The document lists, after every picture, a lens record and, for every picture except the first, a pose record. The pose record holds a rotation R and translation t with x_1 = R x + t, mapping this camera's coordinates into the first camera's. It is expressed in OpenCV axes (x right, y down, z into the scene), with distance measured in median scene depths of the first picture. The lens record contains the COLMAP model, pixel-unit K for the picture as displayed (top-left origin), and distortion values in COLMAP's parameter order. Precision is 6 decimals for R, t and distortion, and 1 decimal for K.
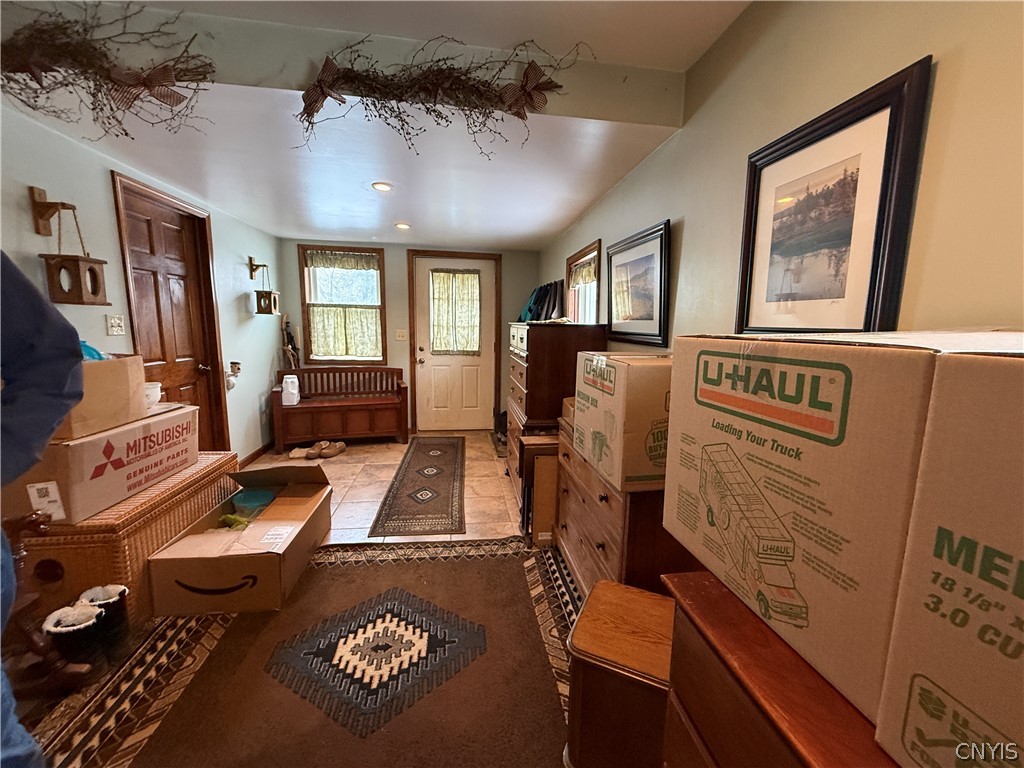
lens RADIAL K [[417.1, 0, 512.0], [0, 417.1, 384.0], [0, 0, 1]] dist [-0.000968, -0.000125]
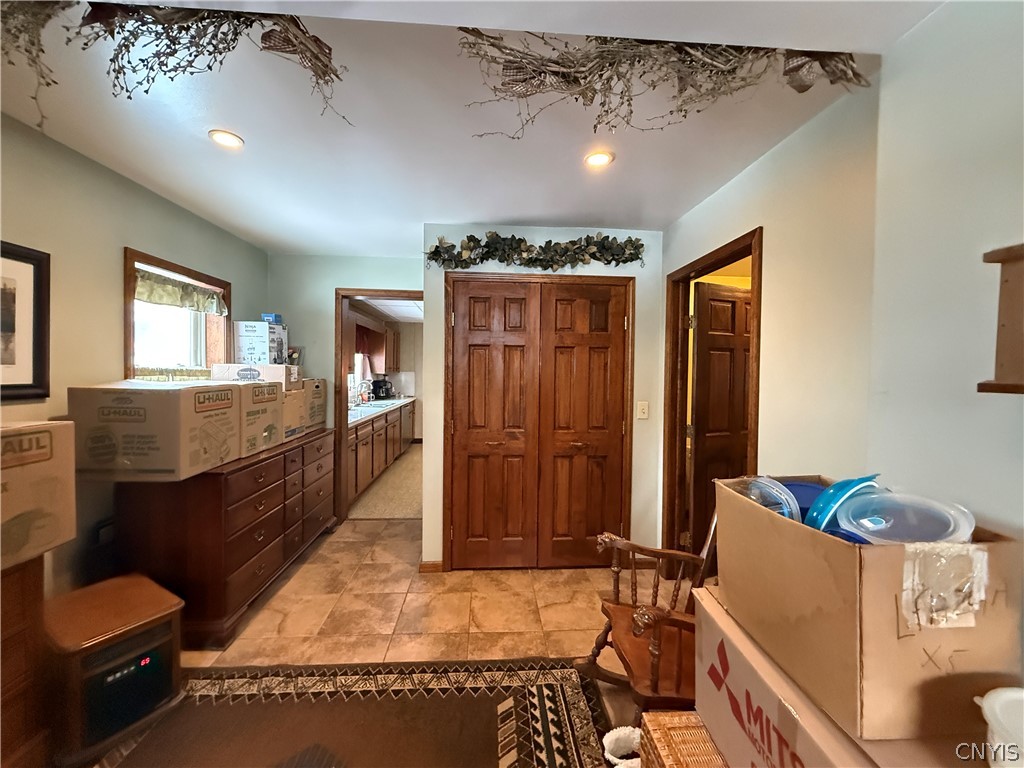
lens RADIAL K [[417.1, 0, 512.0], [0, 417.1, 384.0], [0, 0, 1]] dist [-0.000968, -0.000125]
pose [[-0.996599, -0.028222, 0.077415, -1.772284], [-0.014060, 0.983980, 0.177721, -0.646005], [-0.081190, 0.176028, -0.981031, 3.522775]]
